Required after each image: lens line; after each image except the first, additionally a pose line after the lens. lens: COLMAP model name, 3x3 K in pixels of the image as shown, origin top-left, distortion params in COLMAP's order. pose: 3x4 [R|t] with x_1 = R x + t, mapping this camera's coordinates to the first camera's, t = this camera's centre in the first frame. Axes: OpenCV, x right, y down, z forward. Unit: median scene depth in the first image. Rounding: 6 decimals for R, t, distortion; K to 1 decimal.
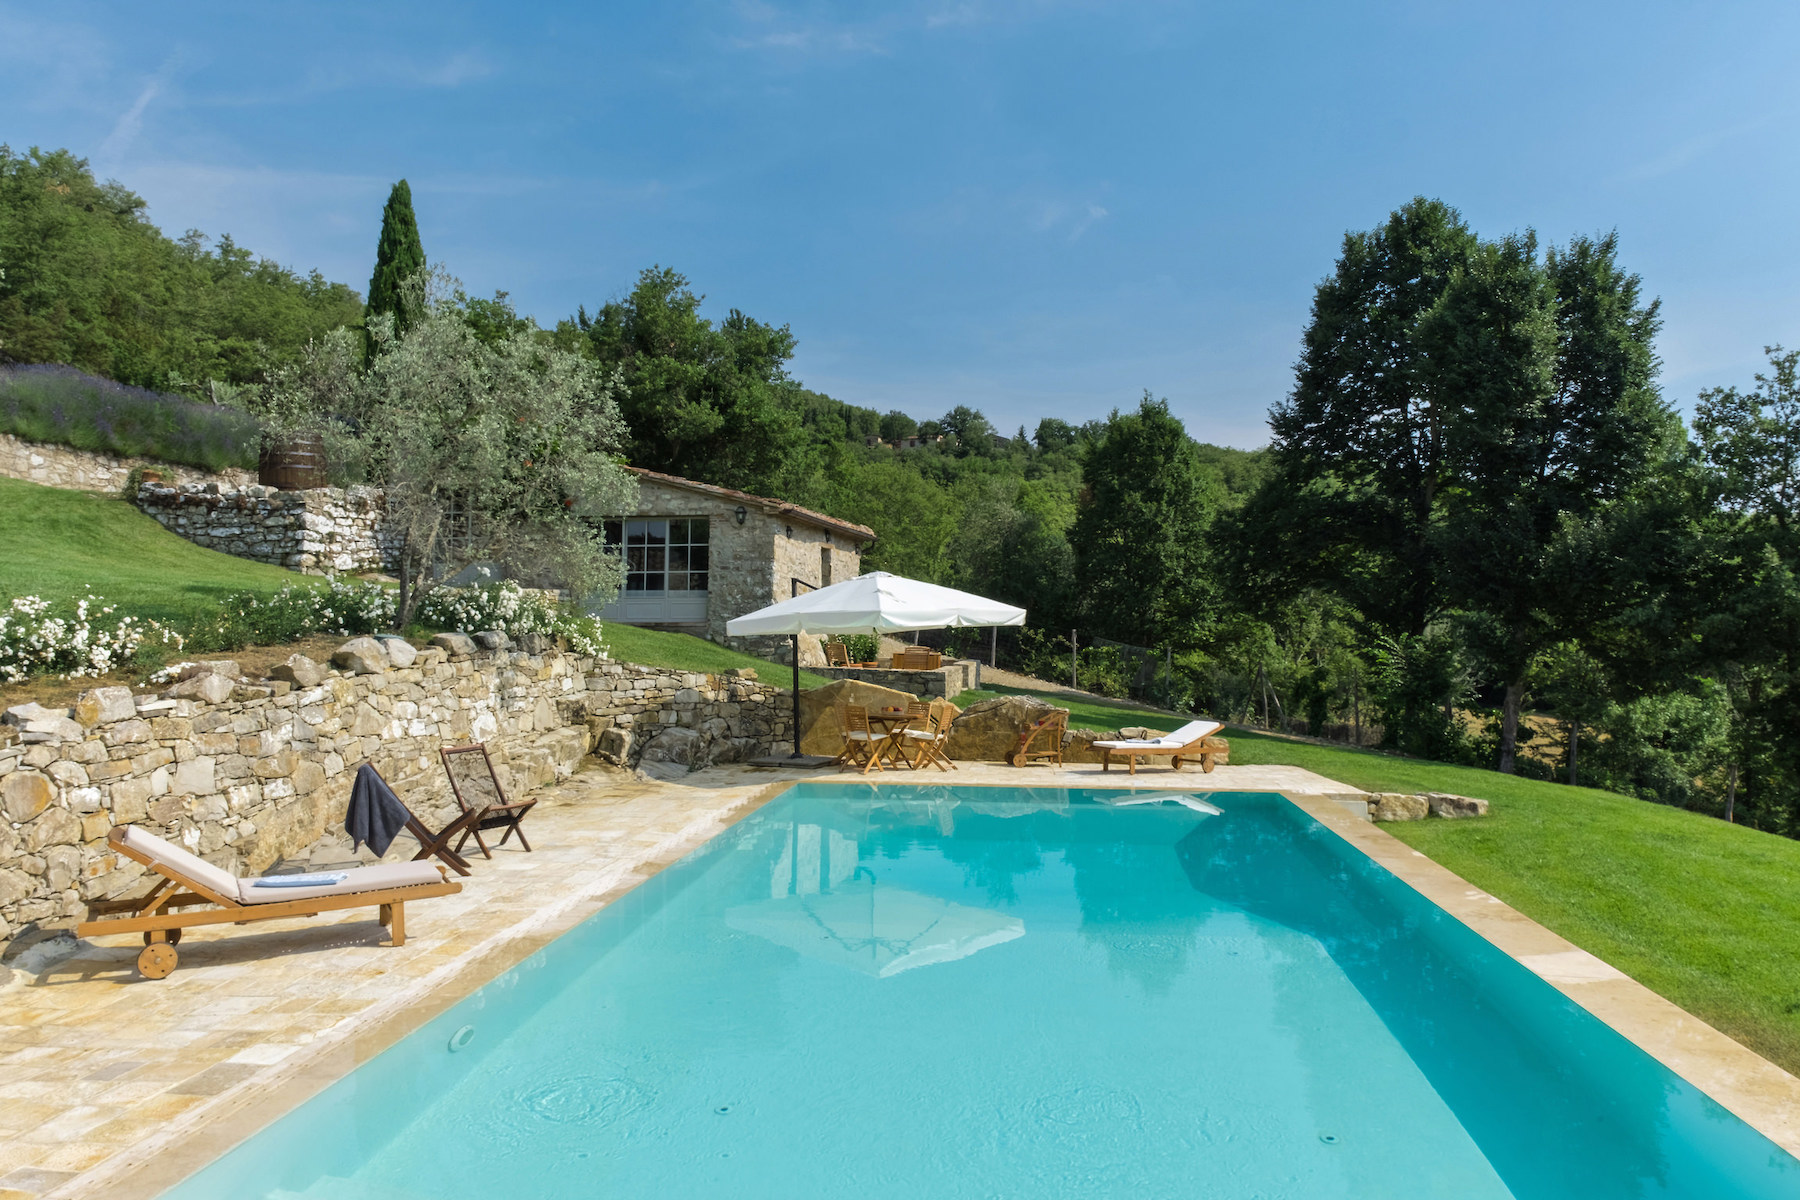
lens RADIAL K [[1212.7, 0, 900.0], [0, 1212.7, 600.0], [0, 0, 1]] dist [0.010470, -0.017730]
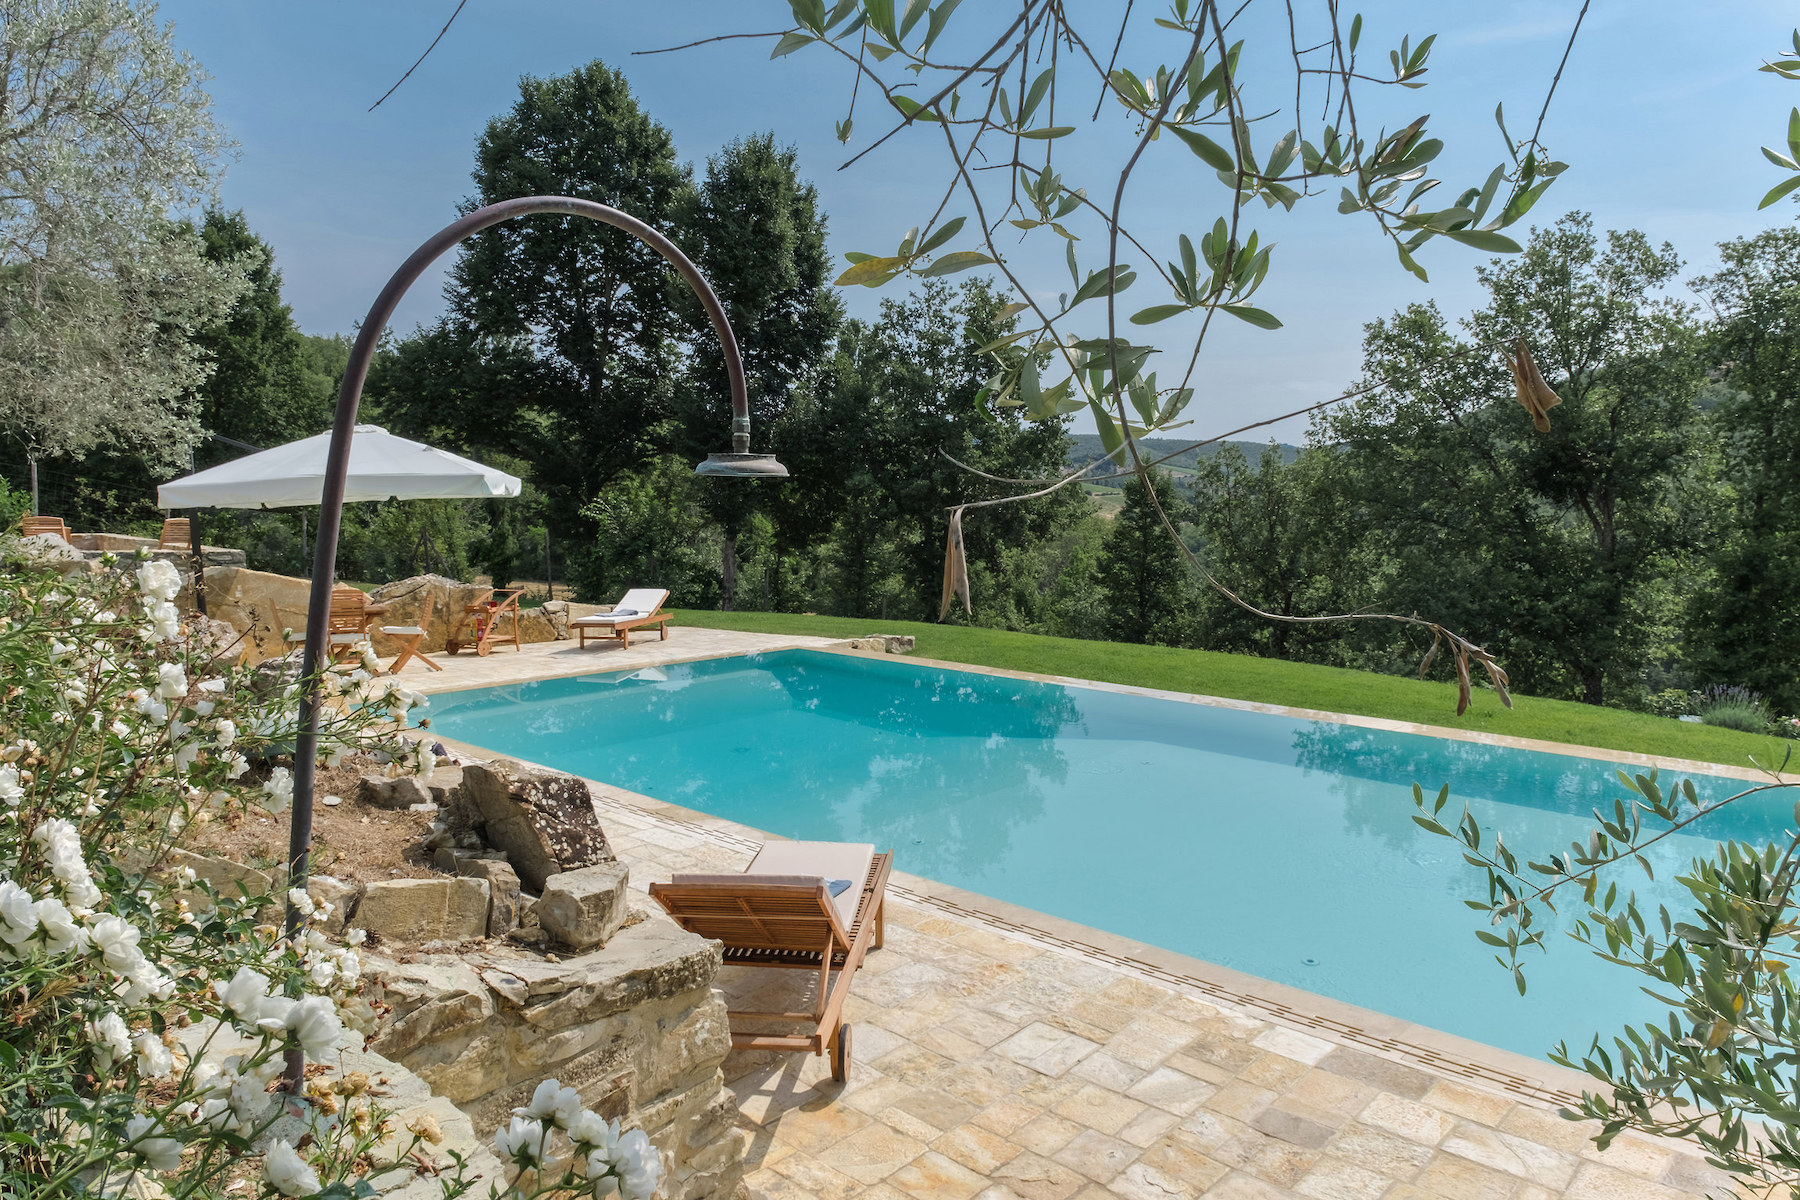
lens RADIAL K [[1212.7, 0, 900.0], [0, 1212.7, 600.0], [0, 0, 1]] dist [0.010470, -0.017730]
pose [[0.585885, -0.074818, 0.806933, -0.435453], [-0.020472, 0.994045, 0.107031, 0.000439], [-0.810136, -0.079227, 0.580864, 0.282458]]
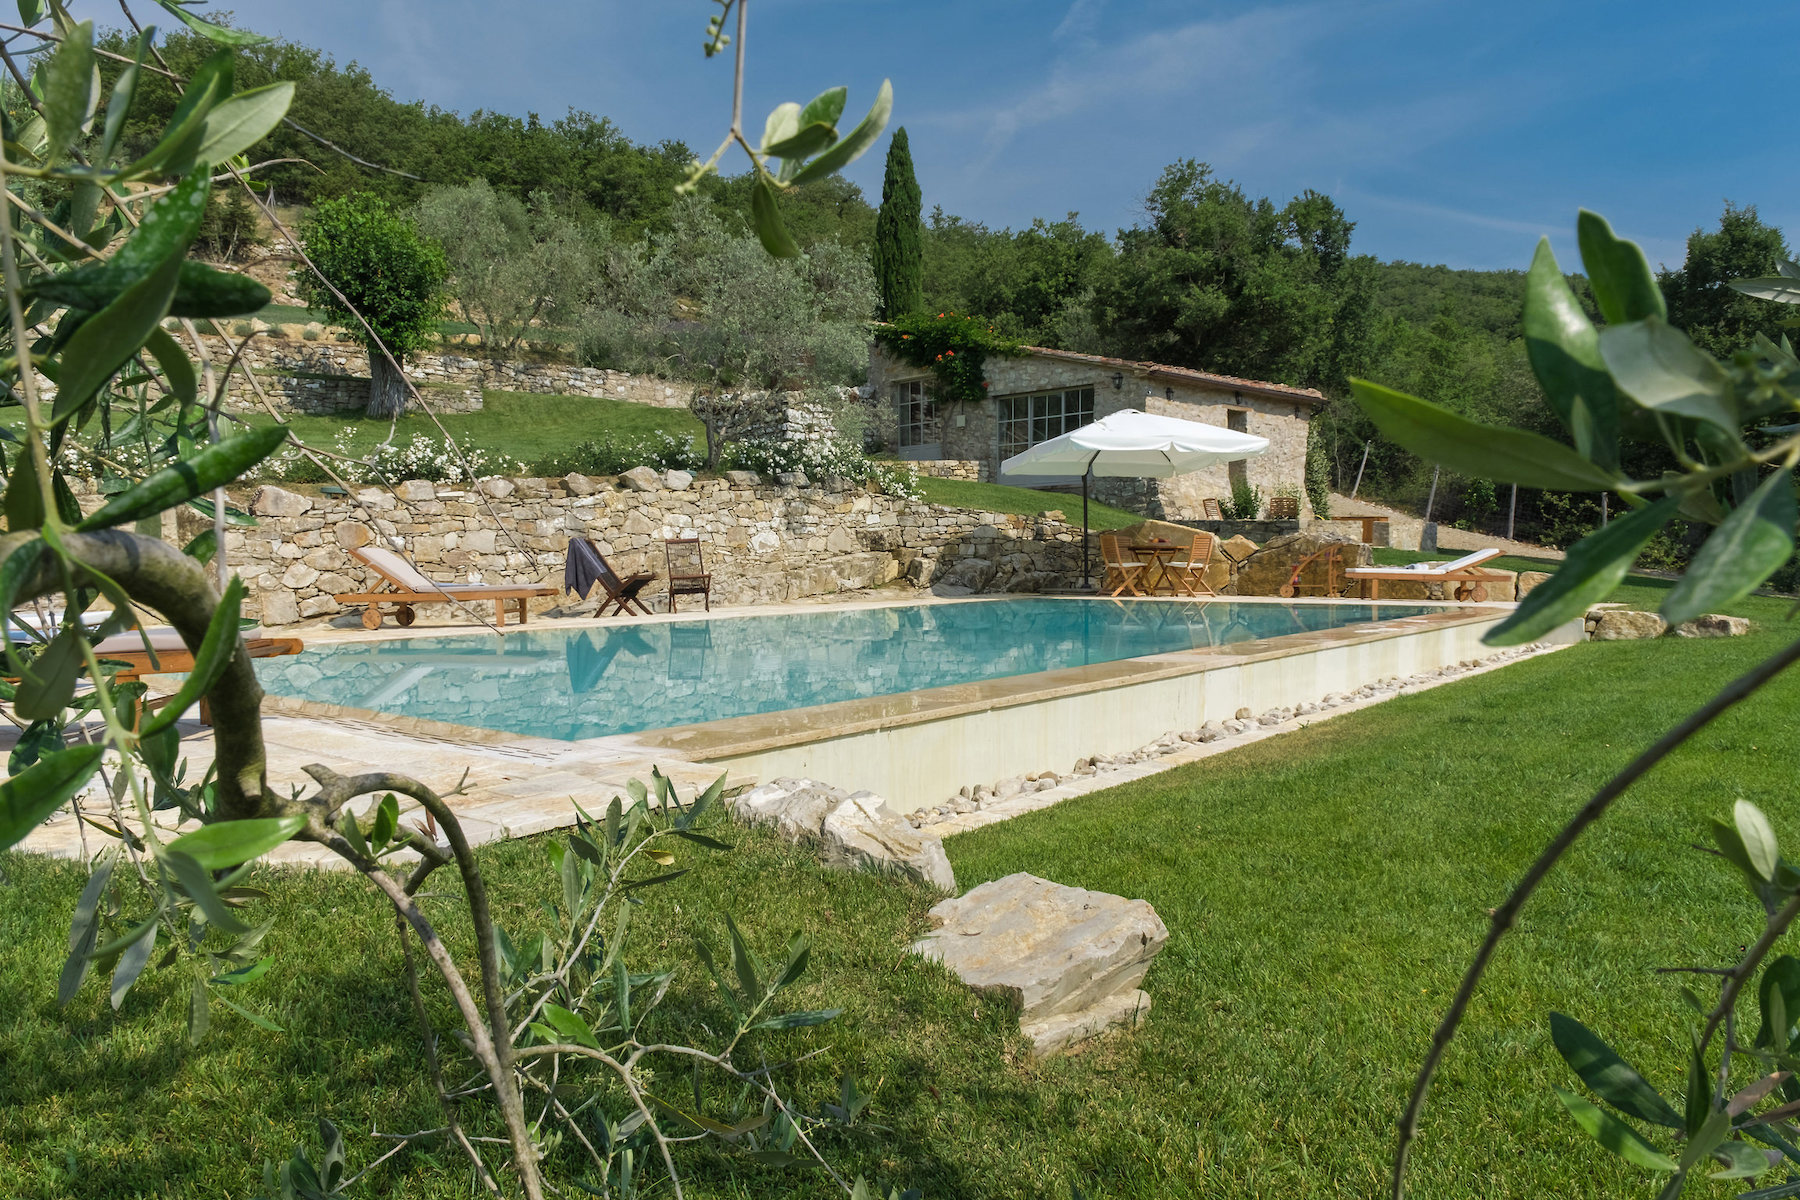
lens RADIAL K [[1212.7, 0, 900.0], [0, 1212.7, 600.0], [0, 0, 1]] dist [0.010470, -0.017730]
pose [[0.831735, 0.007477, -0.555122, 0.407094], [0.026391, 0.998246, 0.052988, 0.081920], [0.554545, -0.058722, 0.830079, -0.008883]]
